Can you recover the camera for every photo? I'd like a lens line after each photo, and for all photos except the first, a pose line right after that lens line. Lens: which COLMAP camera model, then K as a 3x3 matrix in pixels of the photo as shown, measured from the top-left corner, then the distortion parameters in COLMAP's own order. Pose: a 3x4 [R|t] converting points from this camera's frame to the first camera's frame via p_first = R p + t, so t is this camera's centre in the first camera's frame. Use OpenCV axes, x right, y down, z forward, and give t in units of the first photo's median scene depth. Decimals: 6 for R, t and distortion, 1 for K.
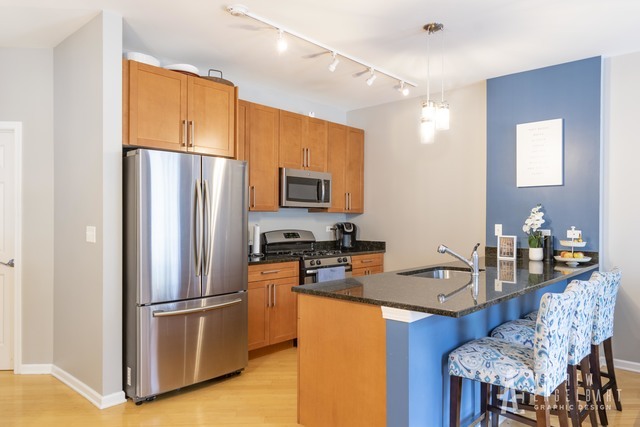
lens RADIAL K [[445.8, 0, 320.1], [0, 445.8, 213.6], [0, 0, 1]] dist [0.001030, 0.001973]
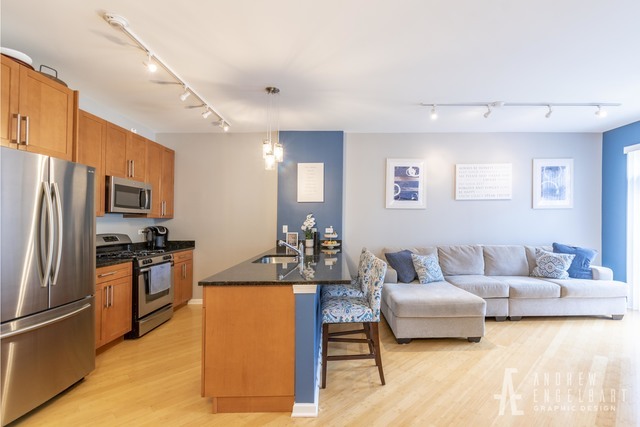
lens RADIAL K [[312.9, 0, 321.8], [0, 312.9, 216.6], [0, 0, 1]] dist [0.001733, -0.001501]
pose [[0.732448, 0.003244, 0.680815, -0.262800], [0.000012, 0.999989, -0.004778, -0.001758], [-0.680823, 0.003508, 0.732440, 0.121353]]
